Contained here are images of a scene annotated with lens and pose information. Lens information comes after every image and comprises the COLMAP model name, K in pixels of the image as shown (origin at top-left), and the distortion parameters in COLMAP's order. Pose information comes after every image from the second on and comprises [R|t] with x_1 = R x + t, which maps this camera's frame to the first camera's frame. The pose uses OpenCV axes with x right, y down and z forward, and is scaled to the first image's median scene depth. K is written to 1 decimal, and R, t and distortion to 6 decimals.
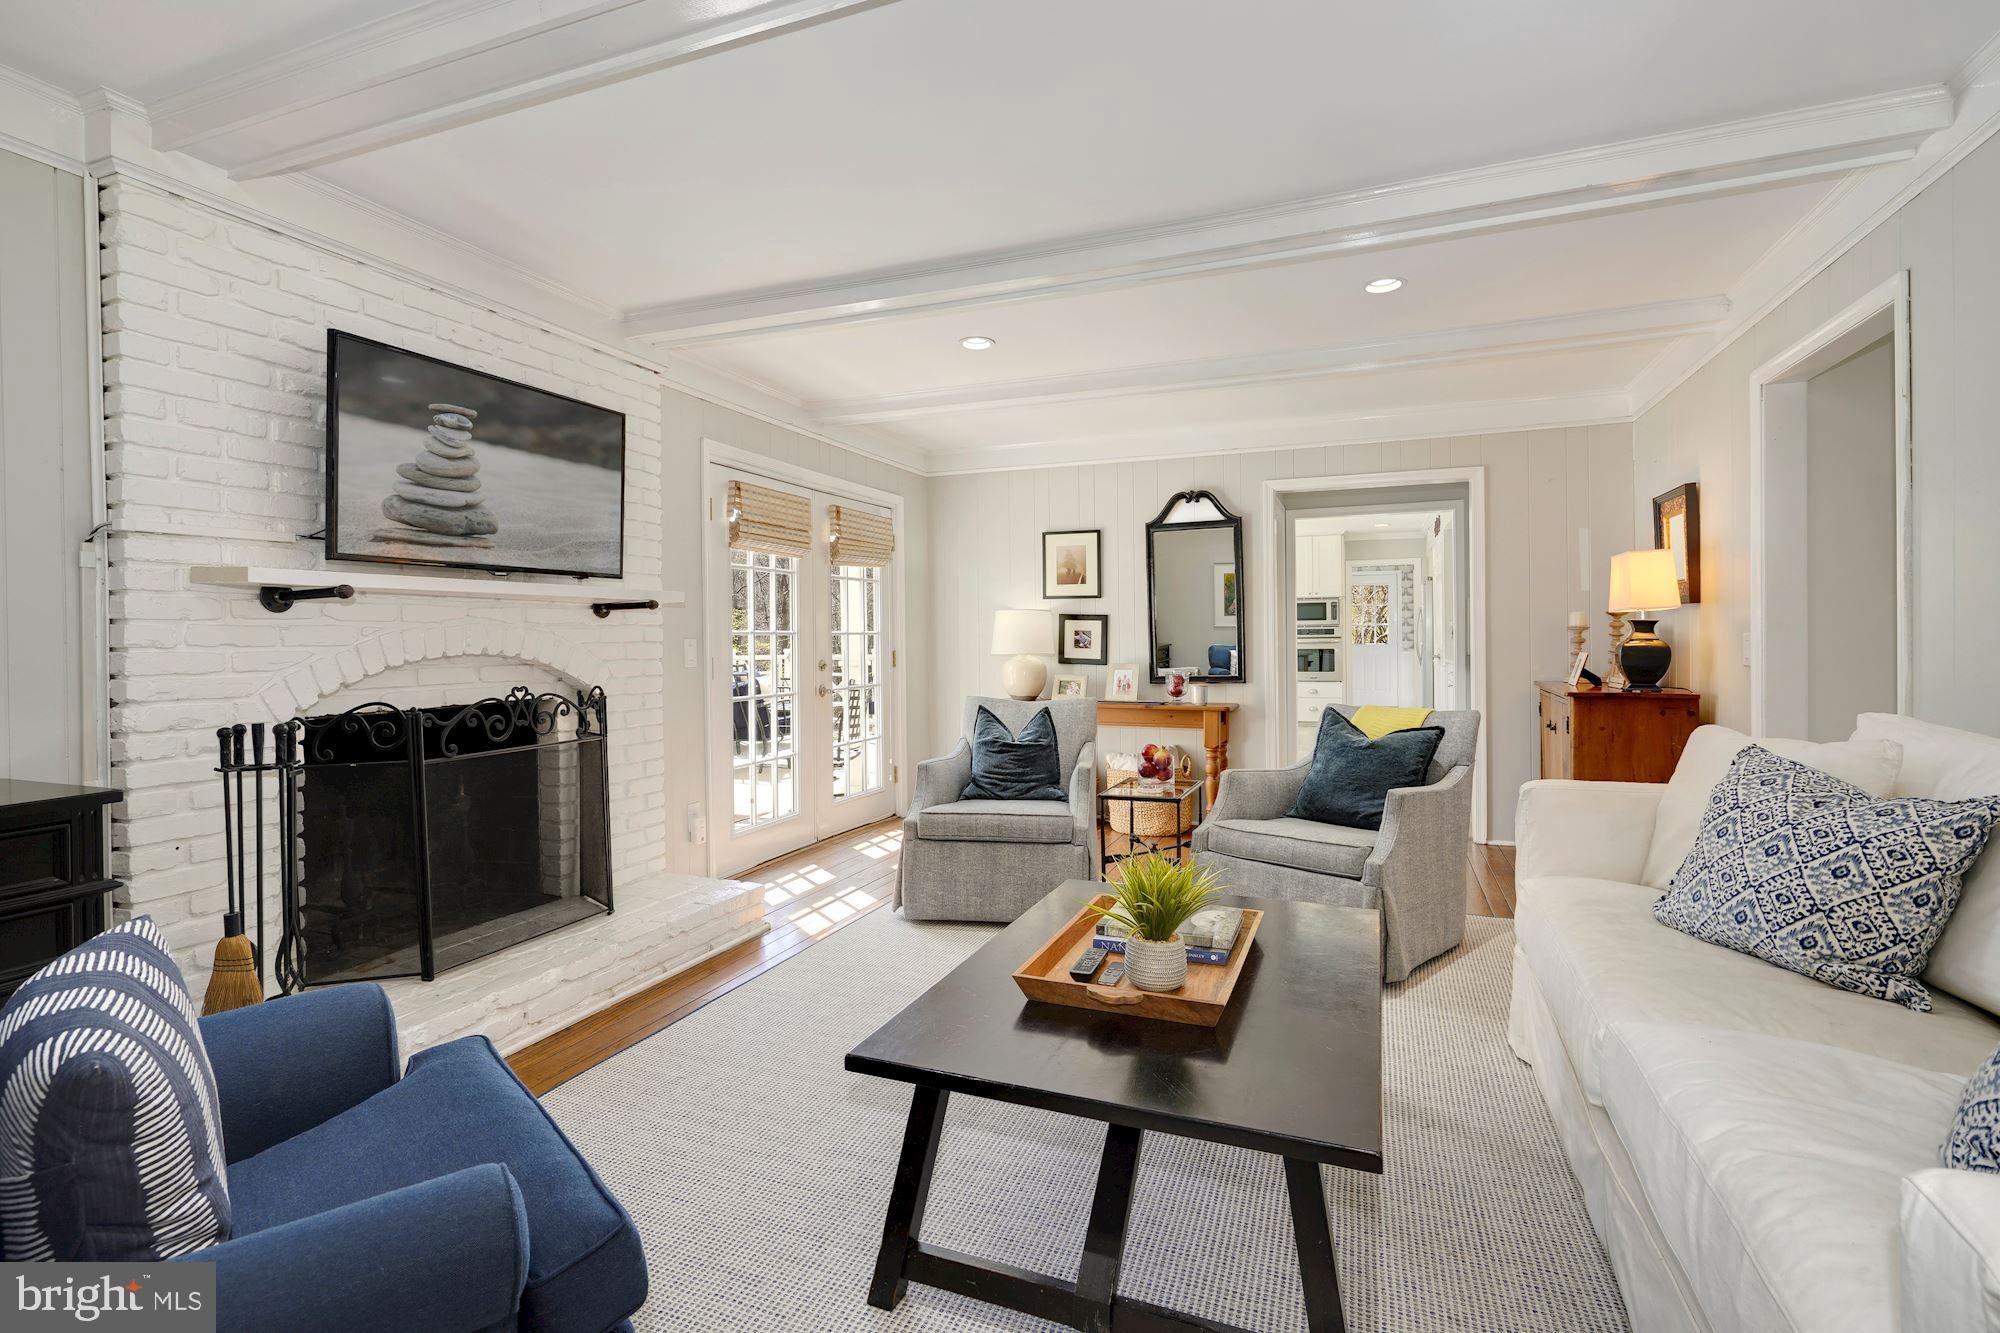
lens RADIAL K [[956.4, 0, 1001.0], [0, 956.4, 652.3], [0, 0, 1]] dist [0.001530, -0.000115]
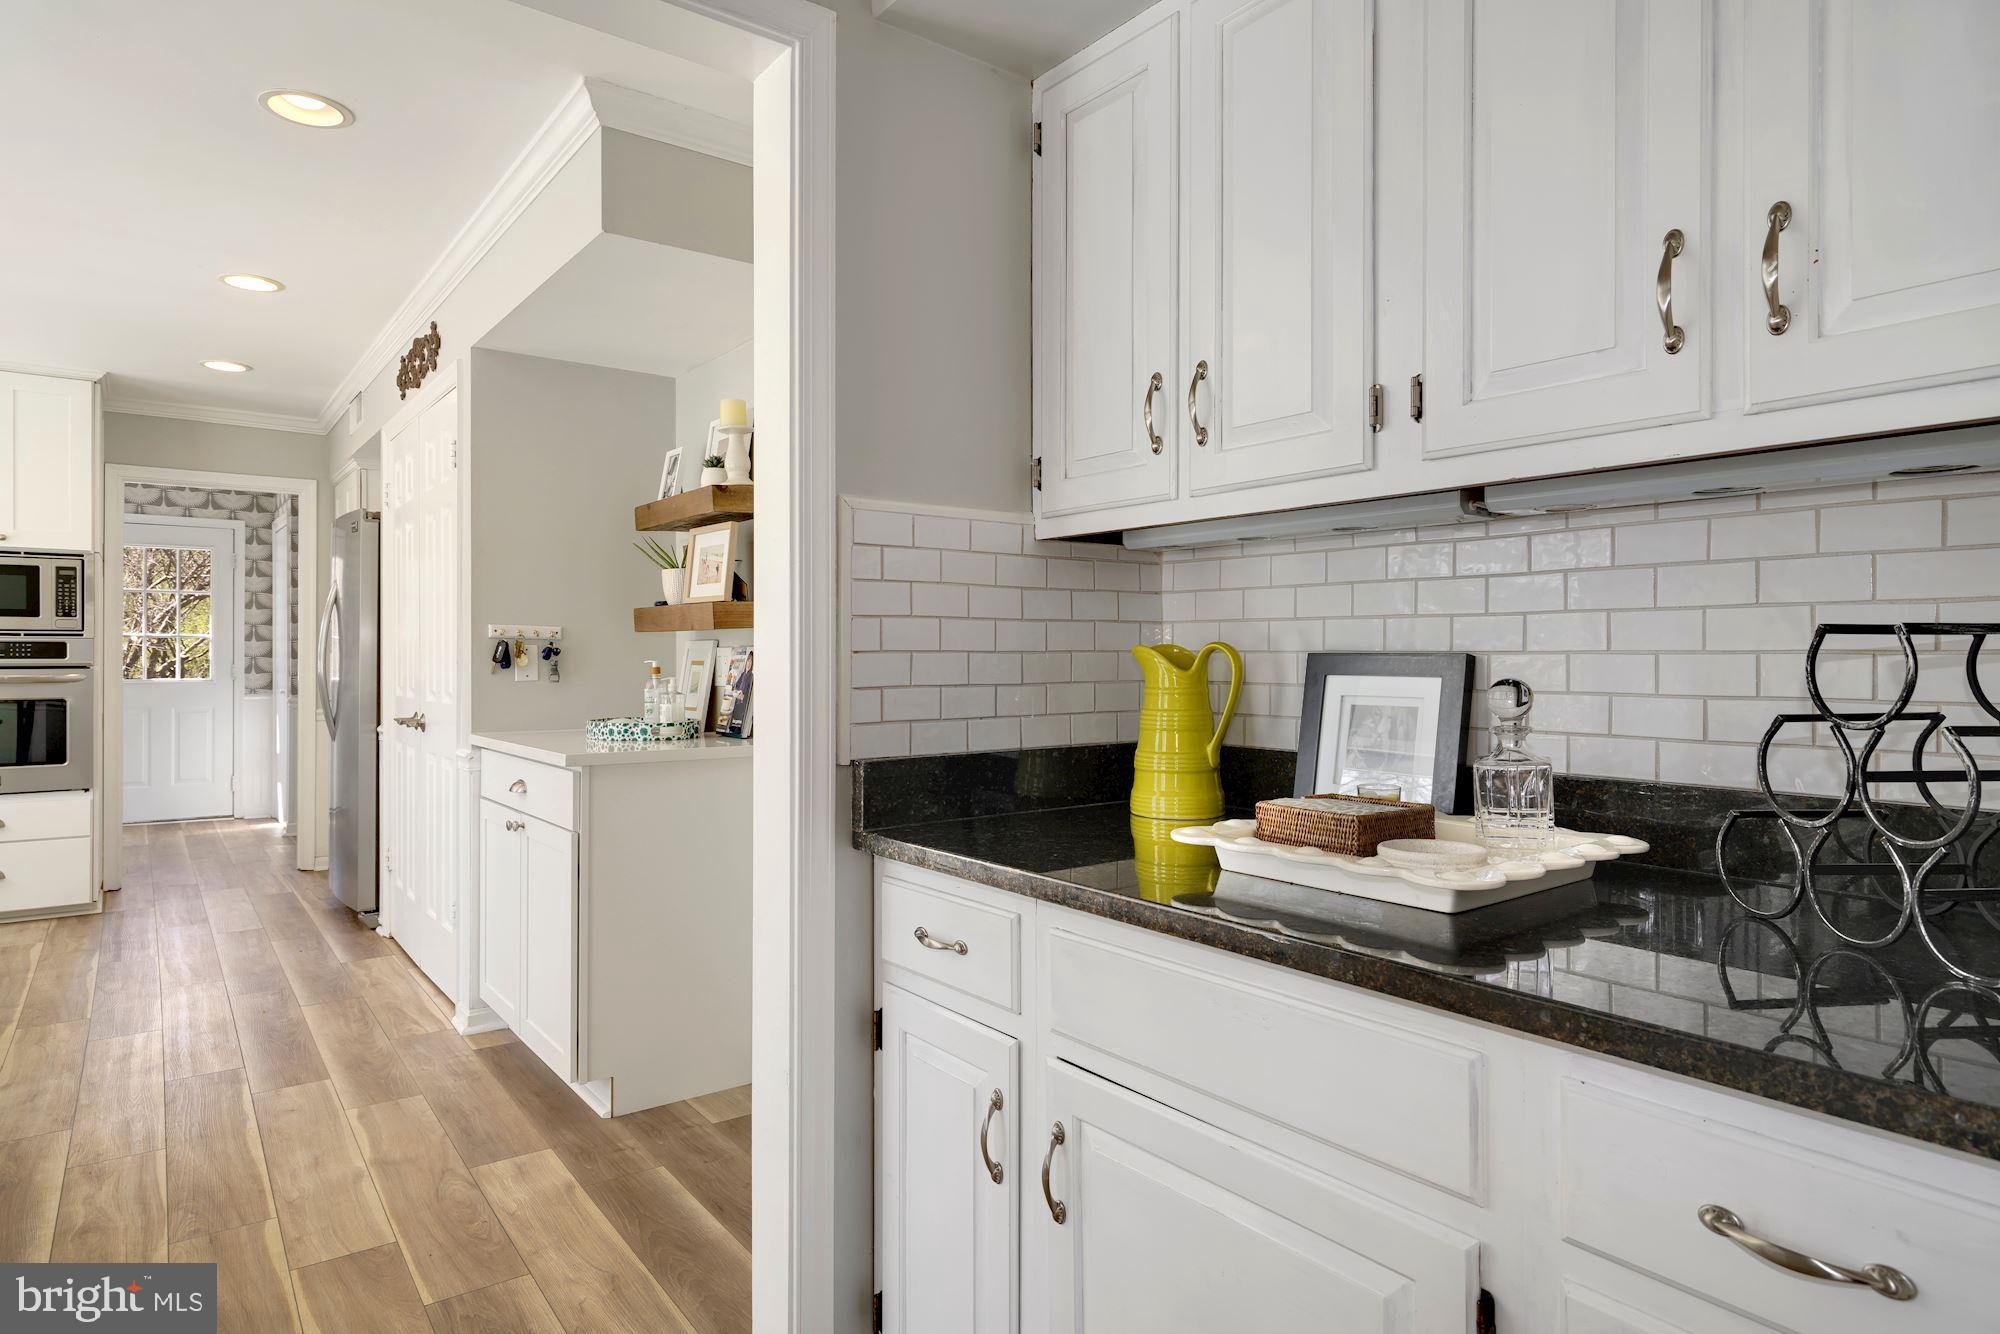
lens RADIAL K [[1101.2, 0, 998.8], [0, 1101.2, 645.9], [0, 0, 1]] dist [0.003562, 0.000096]
pose [[0.508563, 0.006293, 0.861002, 0.163283], [0.021978, 0.999553, -0.020287, -0.006867], [-0.860744, 0.029240, 0.508197, 0.470157]]
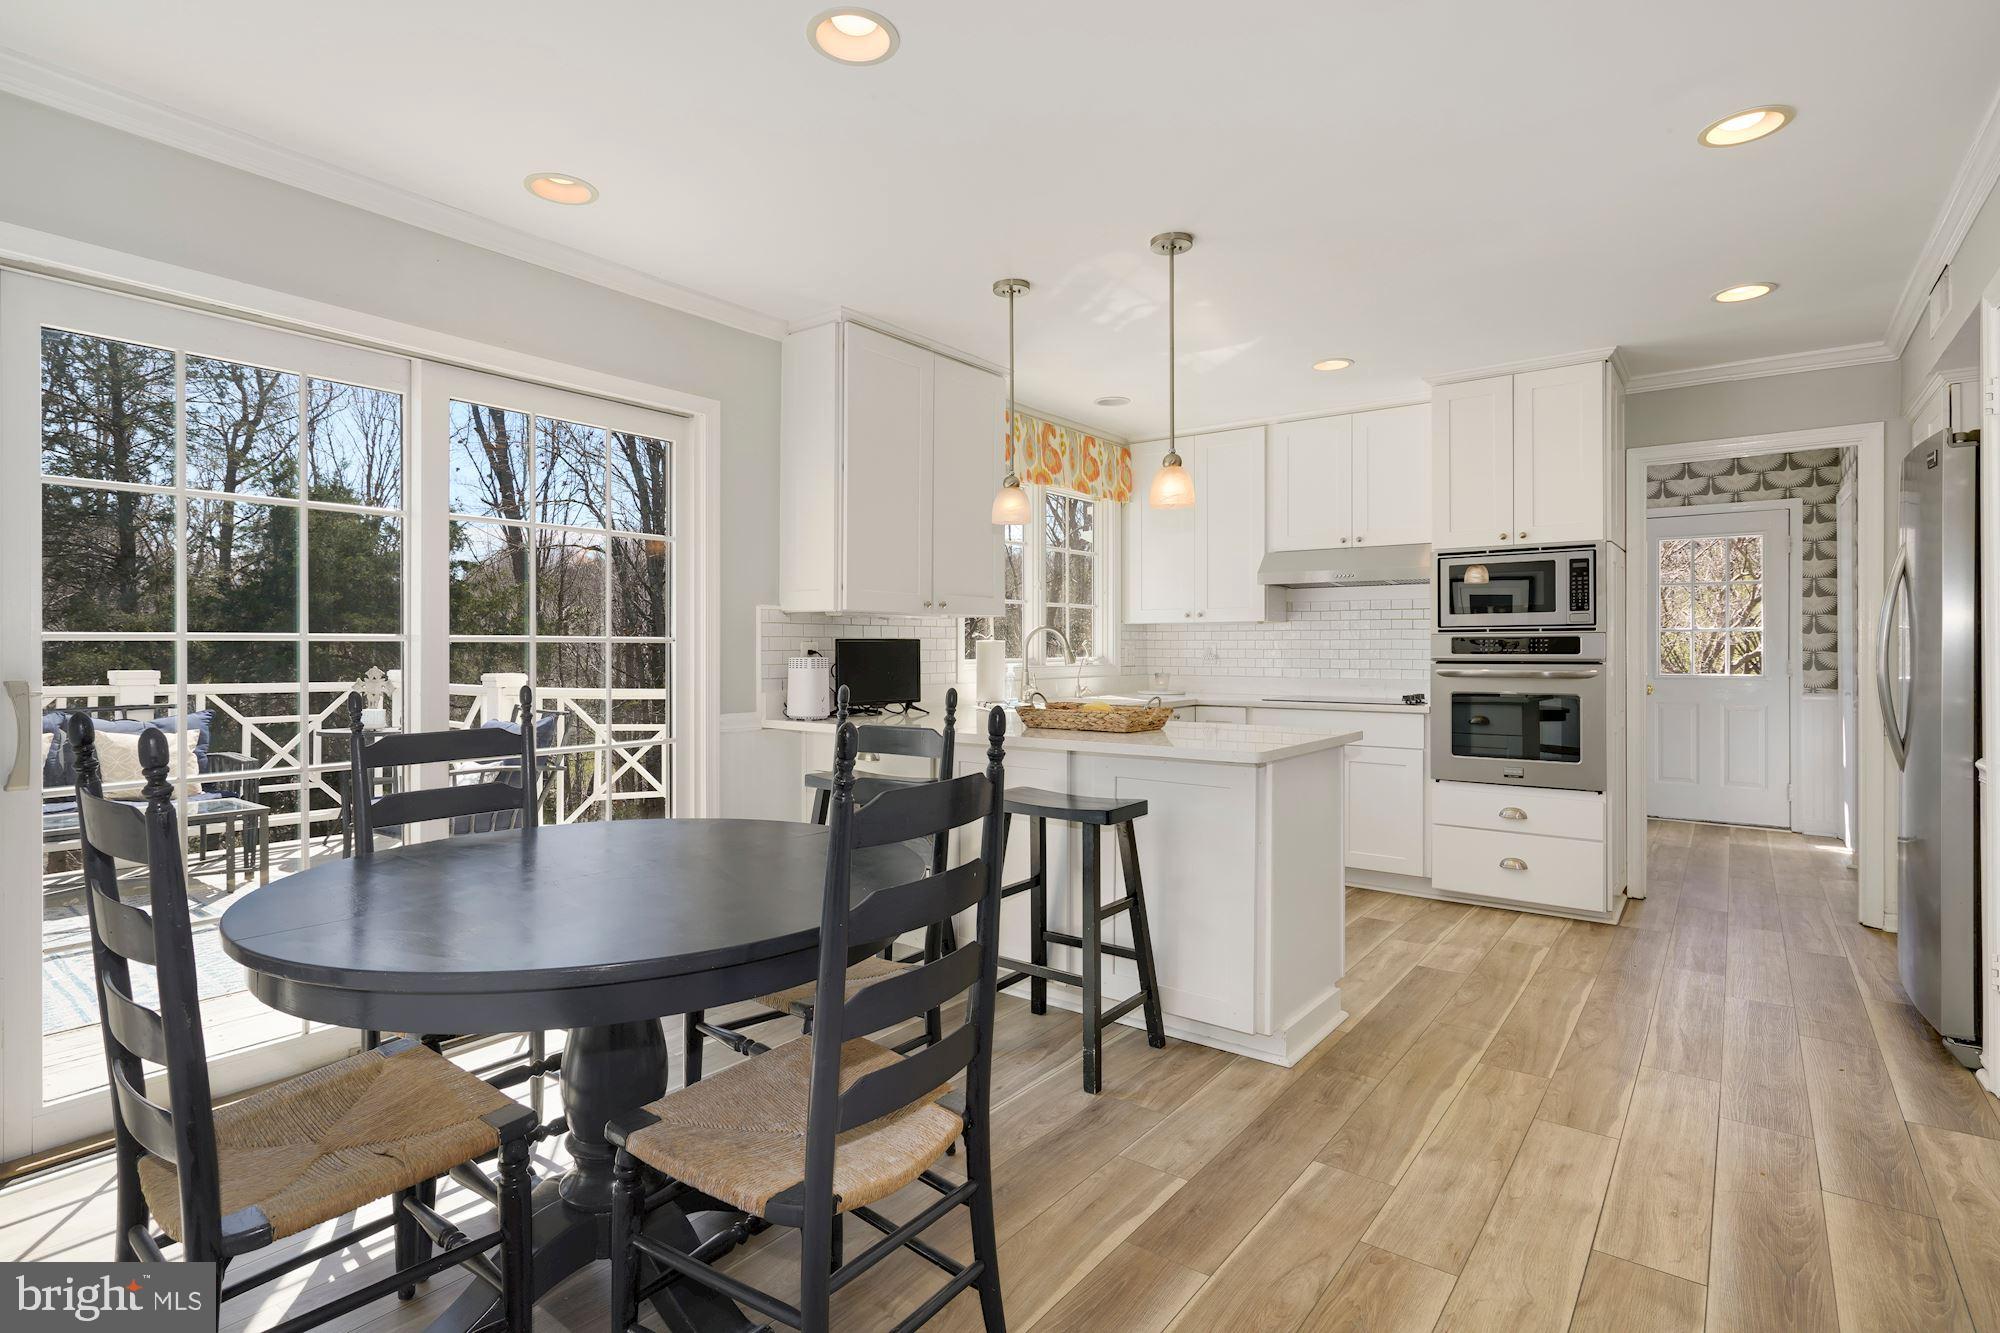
lens RADIAL K [[956.4, 0, 1001.0], [0, 956.4, 652.3], [0, 0, 1]] dist [0.001530, -0.000115]
pose [[0.959704, -0.002971, -0.280998, 0.233331], [-0.003502, 0.999740, -0.022530, -0.010004], [0.280992, 0.022606, 0.959444, 0.582269]]
